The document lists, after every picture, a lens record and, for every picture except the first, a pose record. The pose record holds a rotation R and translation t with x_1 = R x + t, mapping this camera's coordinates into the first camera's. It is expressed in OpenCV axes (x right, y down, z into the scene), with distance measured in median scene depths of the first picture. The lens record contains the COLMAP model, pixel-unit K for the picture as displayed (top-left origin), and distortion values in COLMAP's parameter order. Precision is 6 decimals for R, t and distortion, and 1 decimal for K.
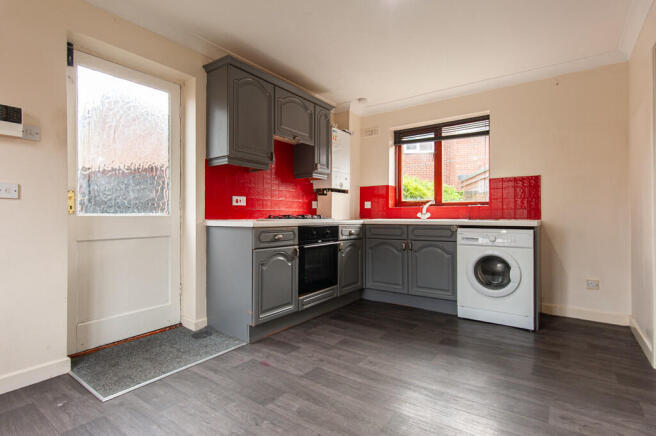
lens RADIAL K [[333.2, 0, 324.6], [0, 333.2, 213.3], [0, 0, 1]] dist [-0.003017, -0.000518]
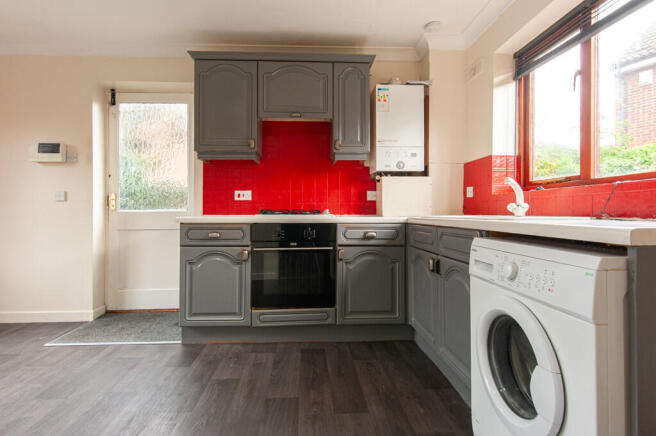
lens RADIAL K [[333.2, 0, 324.6], [0, 333.2, 213.3], [0, 0, 1]] dist [-0.003017, -0.000518]
pose [[0.613827, -0.000637, -0.789440, 0.660090], [0.010179, 0.999923, 0.007107, 0.009813], [0.789375, -0.012398, 0.613787, 0.620706]]
